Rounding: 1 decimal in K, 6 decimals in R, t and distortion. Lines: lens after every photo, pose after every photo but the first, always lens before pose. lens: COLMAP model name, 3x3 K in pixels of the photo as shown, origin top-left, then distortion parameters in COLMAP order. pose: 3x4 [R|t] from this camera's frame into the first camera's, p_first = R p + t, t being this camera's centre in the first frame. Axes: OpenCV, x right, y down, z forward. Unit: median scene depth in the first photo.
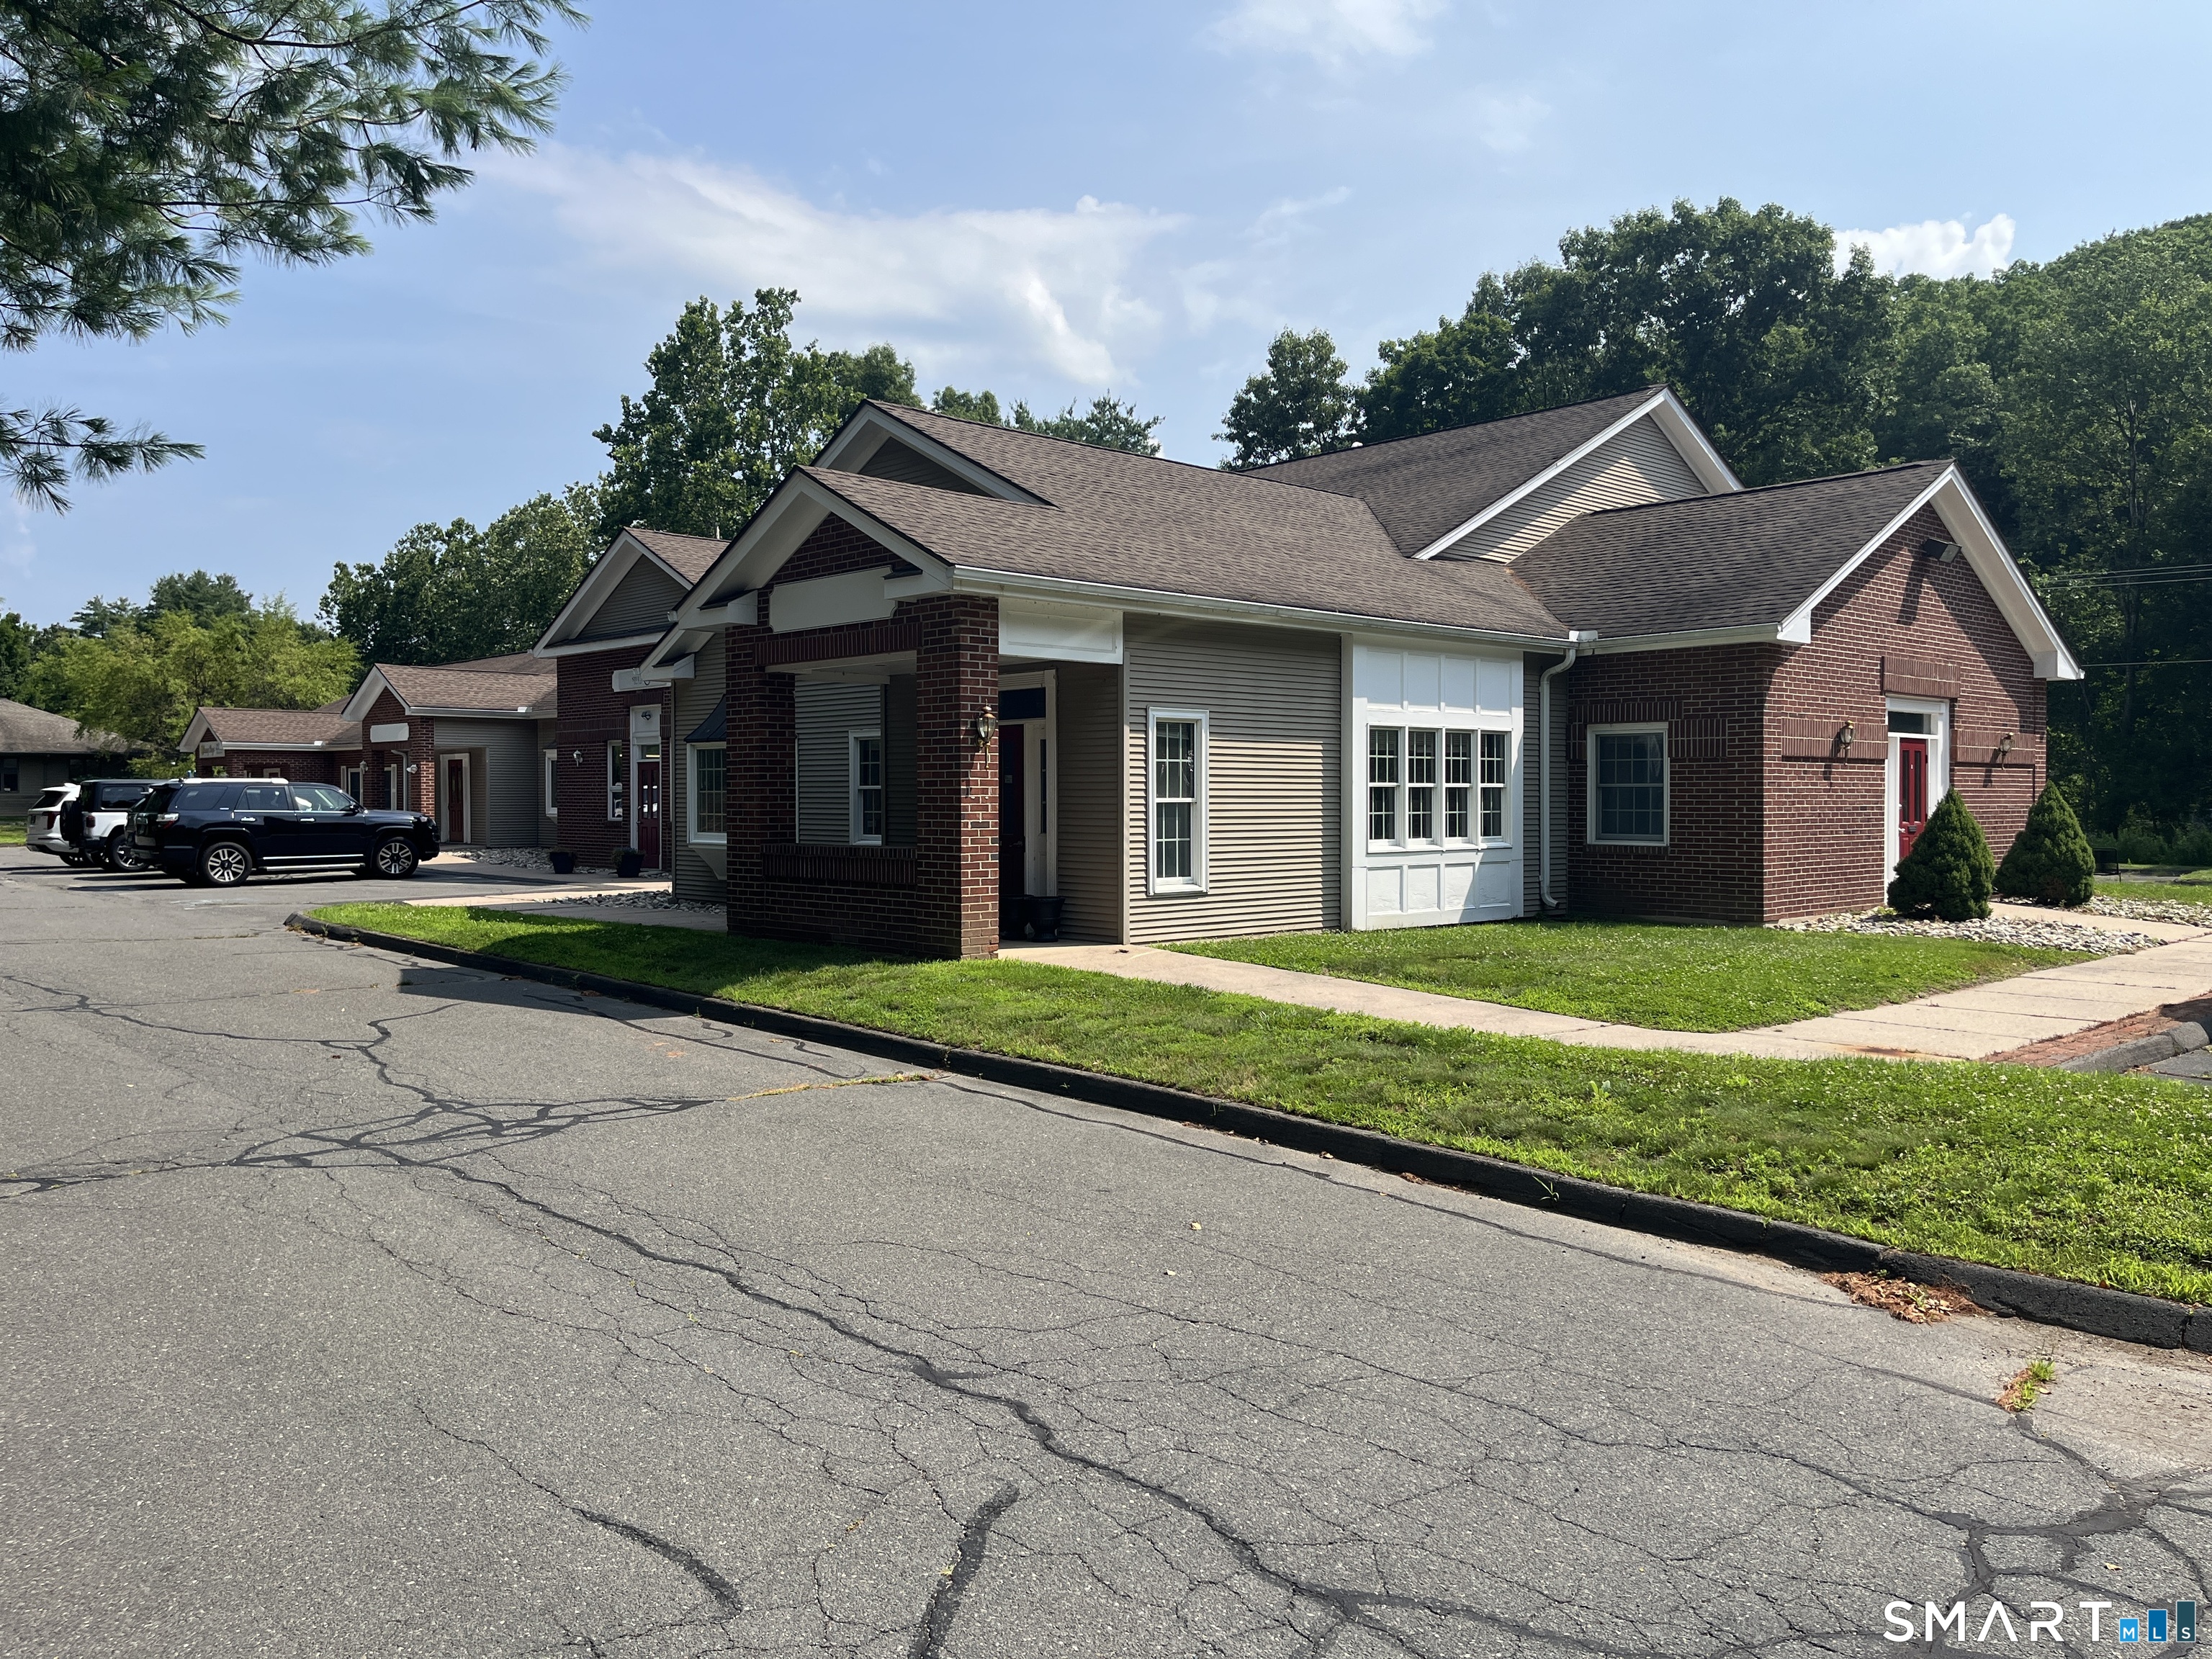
lens RADIAL K [[1652.1, 0, 1106.0], [0, 1652.1, 829.5], [0, 0, 1]] dist [0.022626, -0.007505]
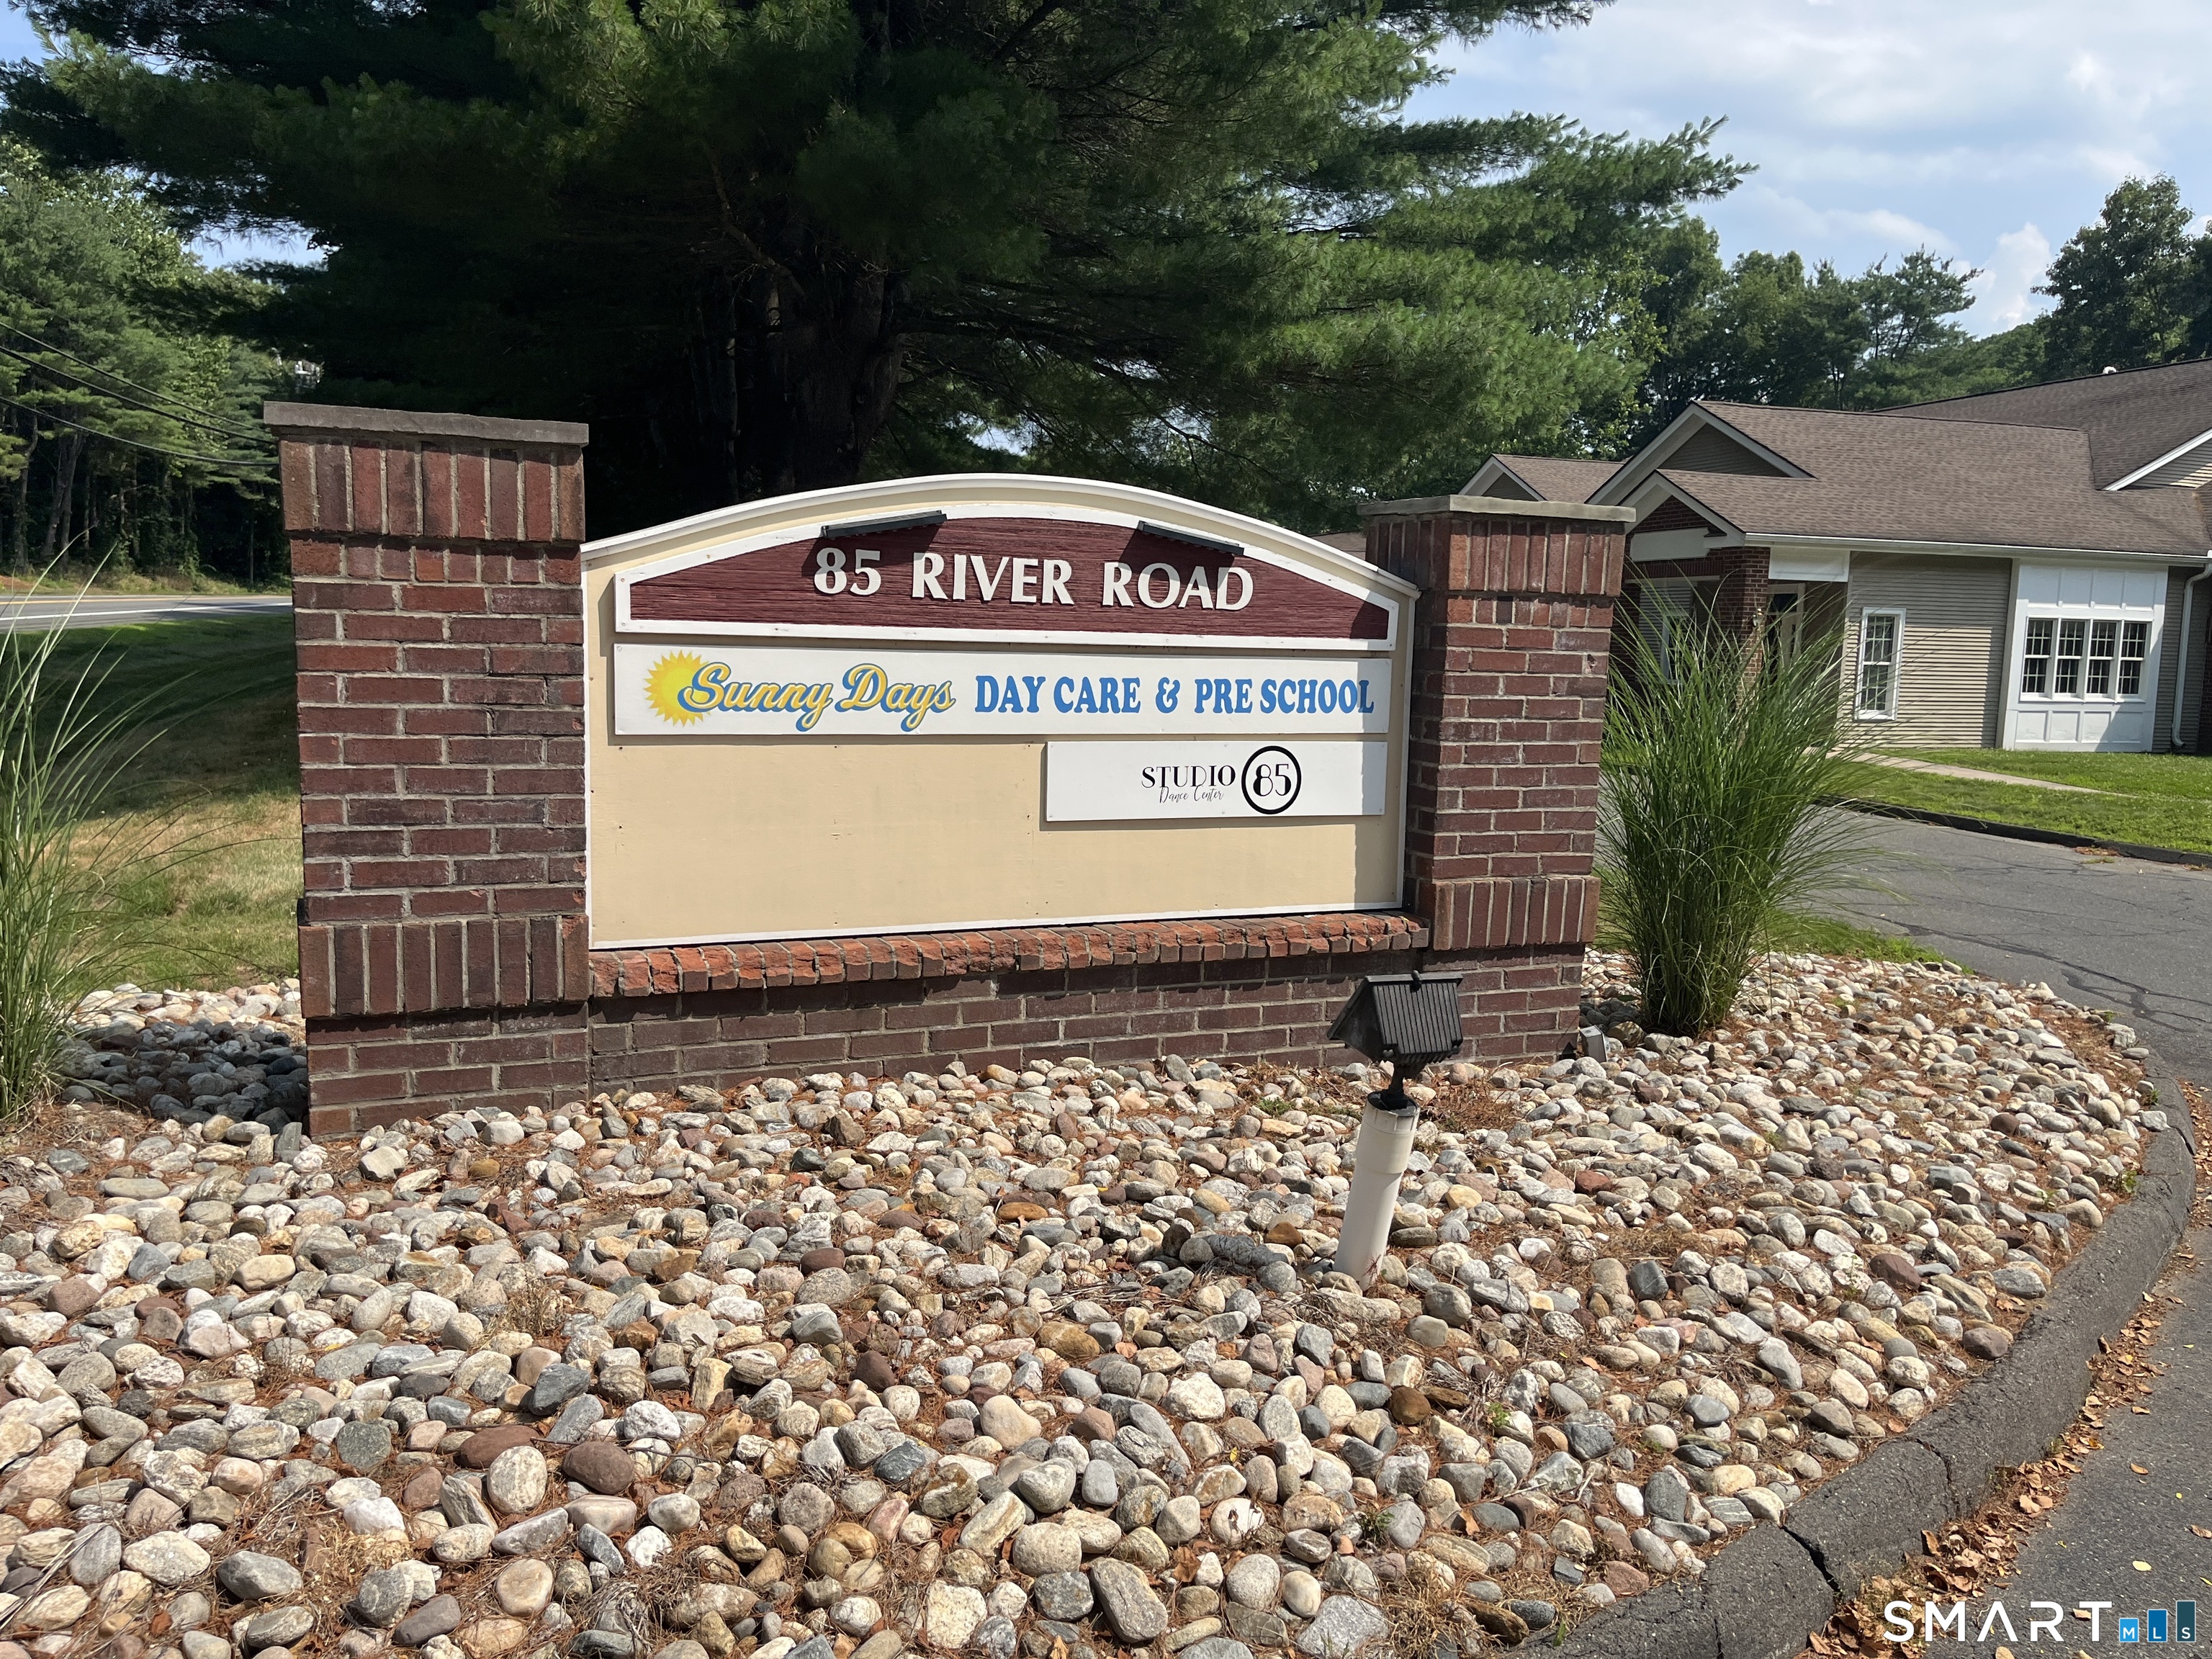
lens RADIAL K [[1652.1, 0, 1106.0], [0, 1652.1, 829.5], [0, 0, 1]] dist [0.022626, -0.007505]
pose [[0.901237, 0.075897, -0.426629, 0.058869], [-0.034268, 0.993941, 0.104433, 0.000486], [0.431970, -0.079499, 0.898377, -0.736980]]
